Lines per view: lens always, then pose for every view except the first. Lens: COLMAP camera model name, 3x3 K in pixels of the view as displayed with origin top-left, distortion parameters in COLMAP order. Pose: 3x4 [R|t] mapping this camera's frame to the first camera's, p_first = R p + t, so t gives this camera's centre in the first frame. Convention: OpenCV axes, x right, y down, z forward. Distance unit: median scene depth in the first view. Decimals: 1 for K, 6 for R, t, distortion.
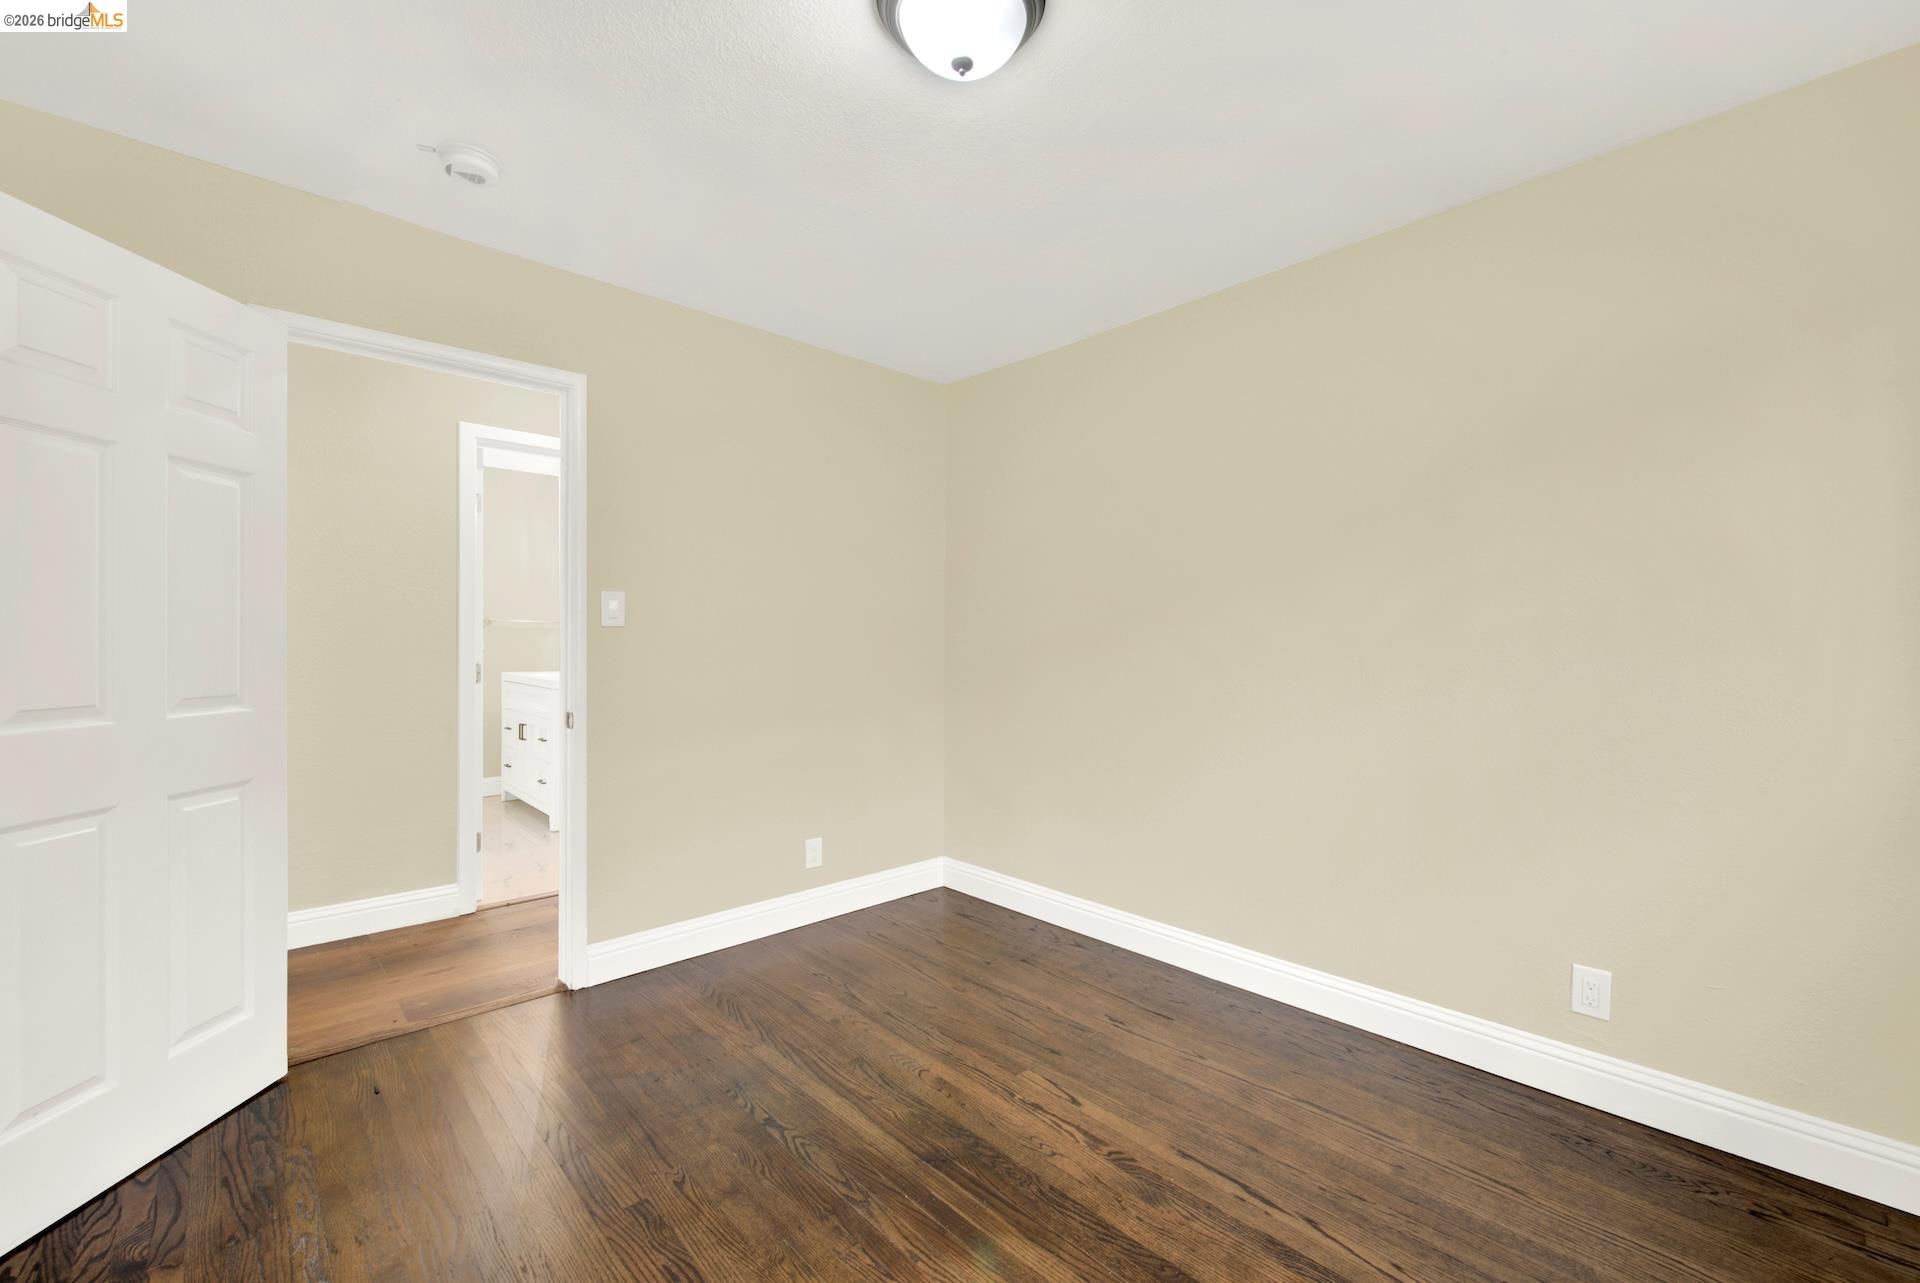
lens RADIAL K [[790.3, 0, 969.0], [0, 790.3, 644.1], [0, 0, 1]] dist [0.007418, -0.003951]
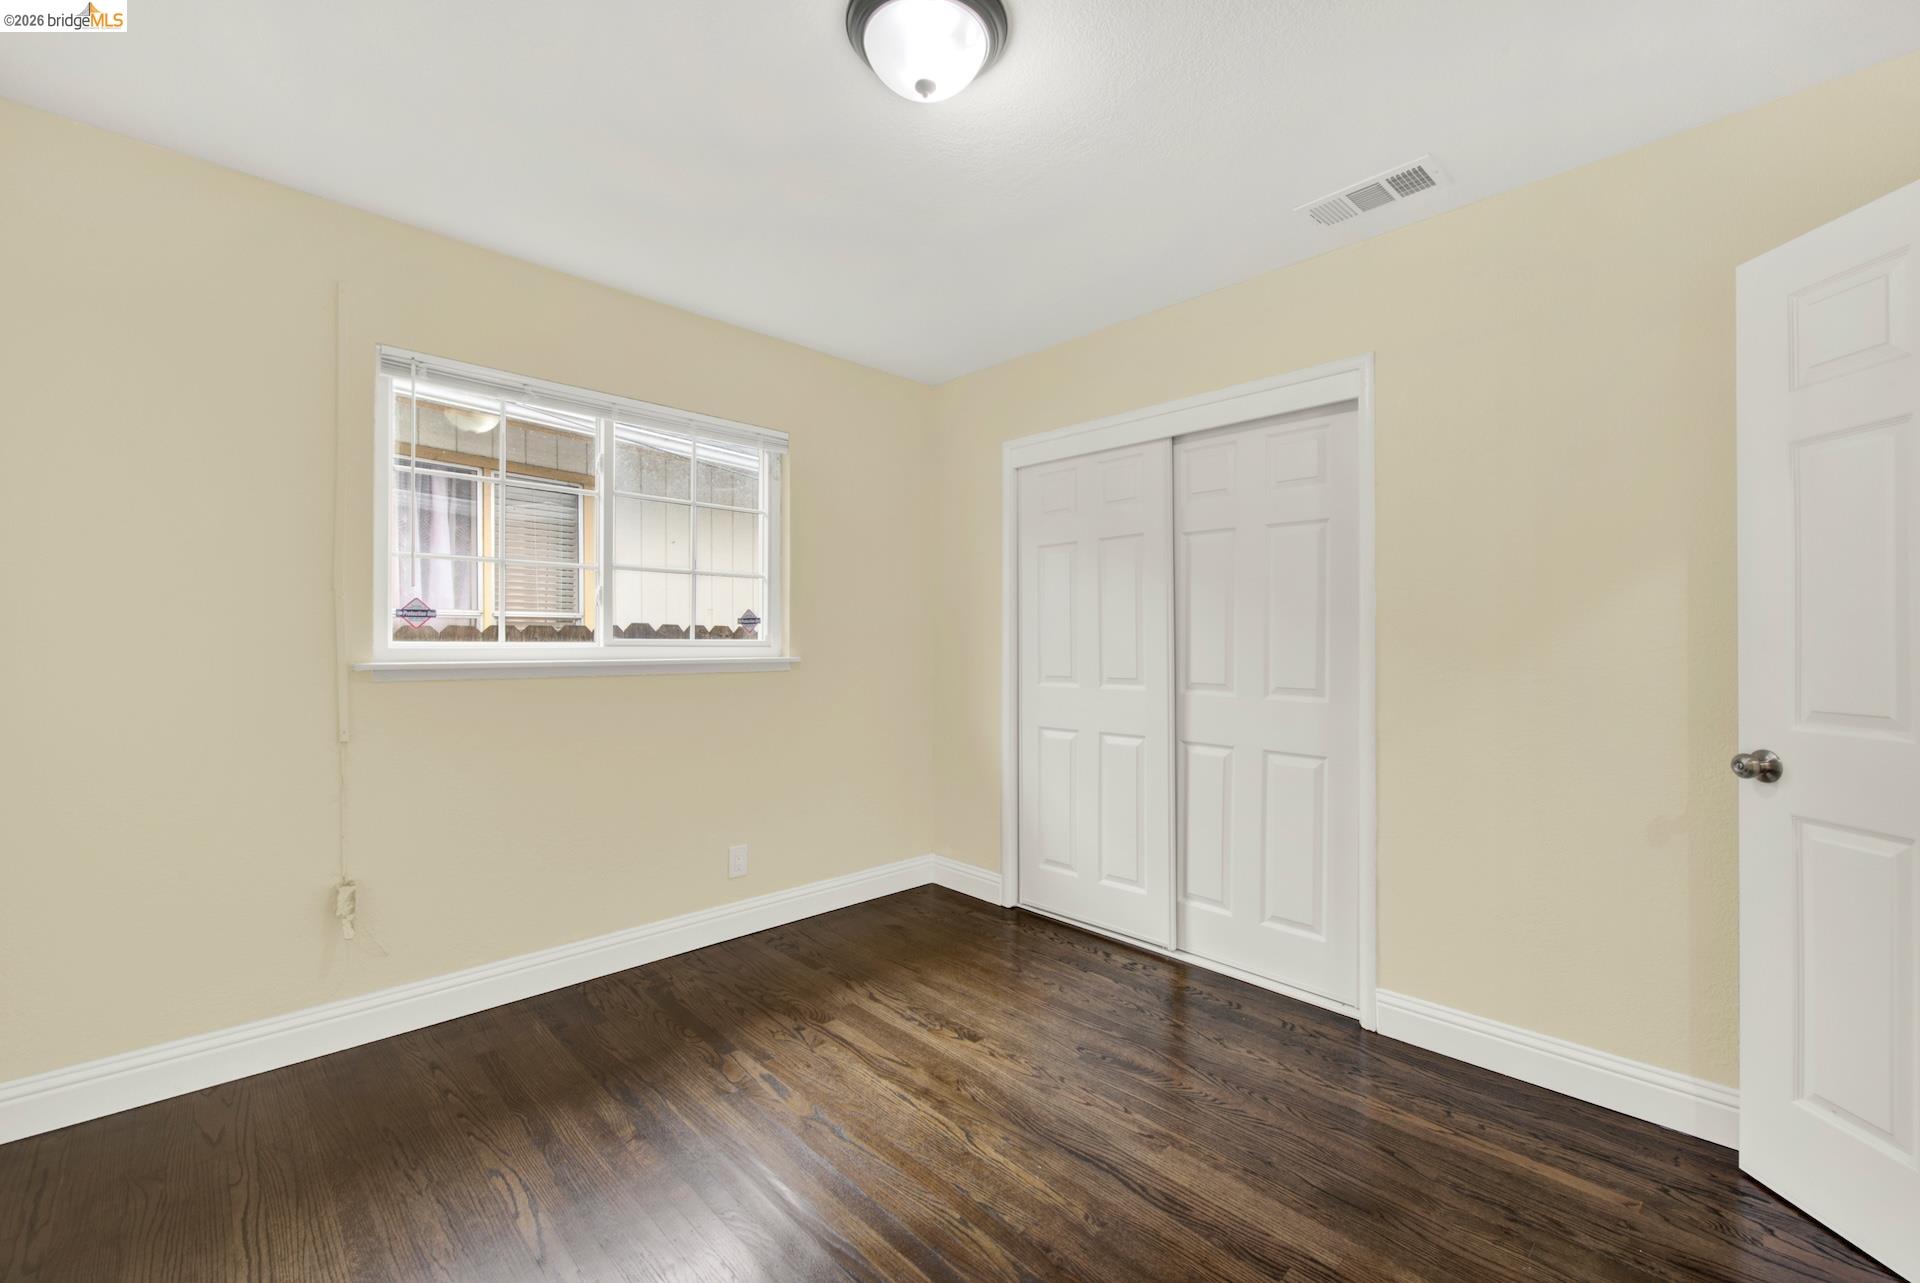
lens RADIAL K [[790.3, 0, 972.2], [0, 790.3, 634.9], [0, 0, 1]] dist [0.007418, -0.003951]
pose [[-0.999796, -0.008716, -0.018199, -0.042001], [-0.008598, 0.999942, -0.006537, -0.000865], [0.018254, -0.006379, -0.999813, 1.568203]]
